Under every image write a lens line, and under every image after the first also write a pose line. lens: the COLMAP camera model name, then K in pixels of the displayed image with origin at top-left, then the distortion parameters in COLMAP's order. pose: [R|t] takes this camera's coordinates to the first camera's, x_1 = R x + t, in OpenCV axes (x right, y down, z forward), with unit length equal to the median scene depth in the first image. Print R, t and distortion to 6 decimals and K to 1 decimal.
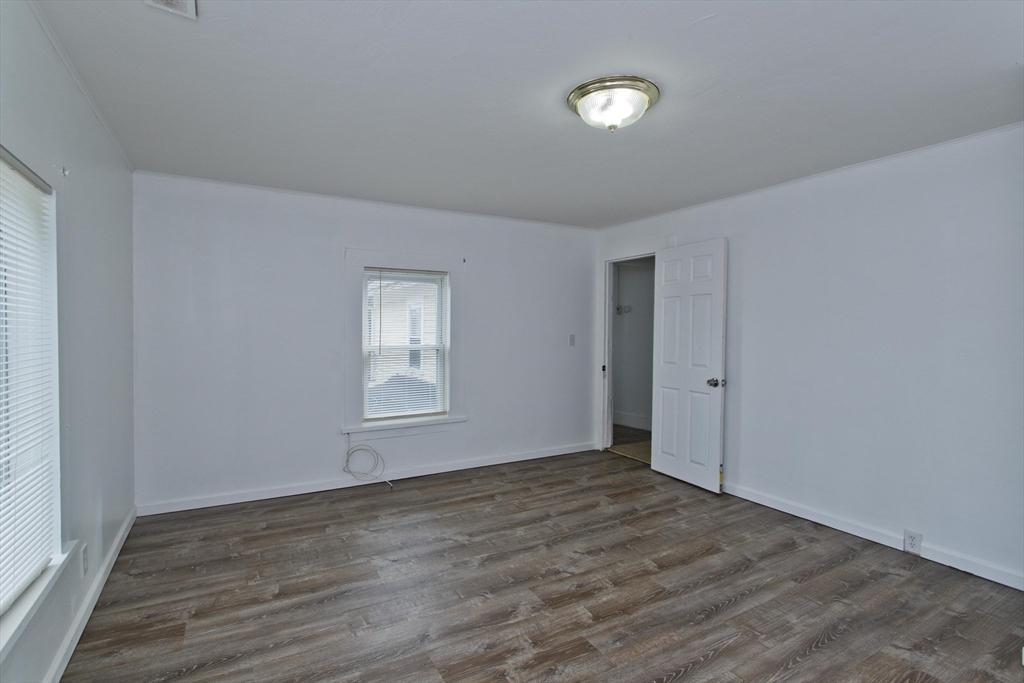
lens RADIAL K [[495.3, 0, 517.2], [0, 495.3, 340.9], [0, 0, 1]] dist [0.013970, -0.001446]
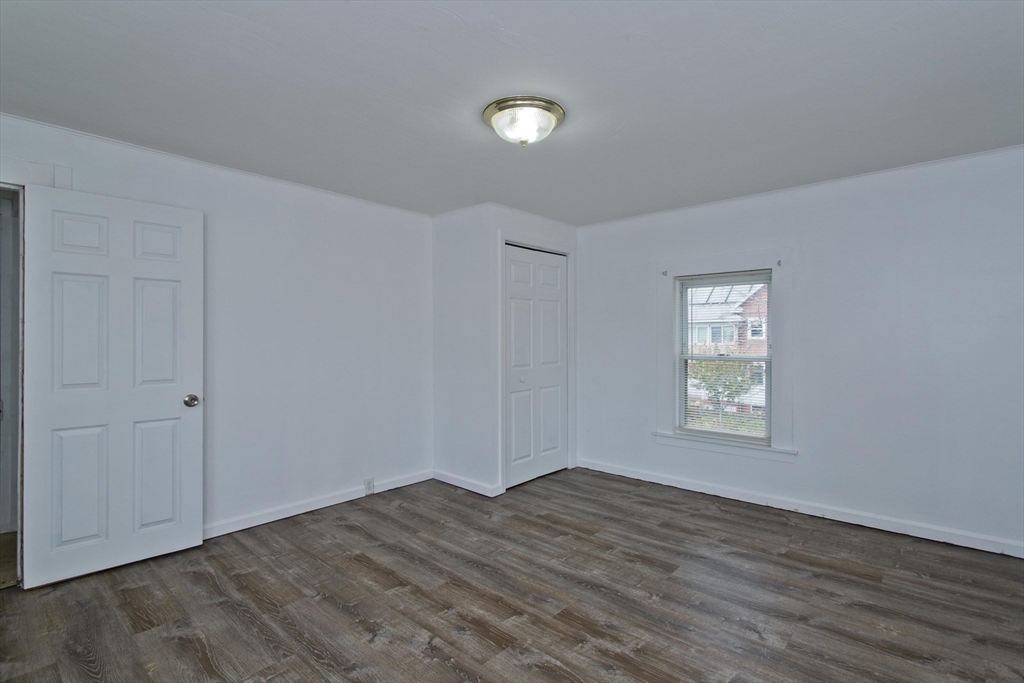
lens RADIAL K [[495.3, 0, 516.5], [0, 495.3, 337.7], [0, 0, 1]] dist [0.013970, -0.001446]
pose [[-0.317202, -0.000991, 0.948357, -0.674104], [0.016122, 0.999849, 0.006437, -0.011395], [-0.948221, 0.017331, -0.317138, 1.101834]]
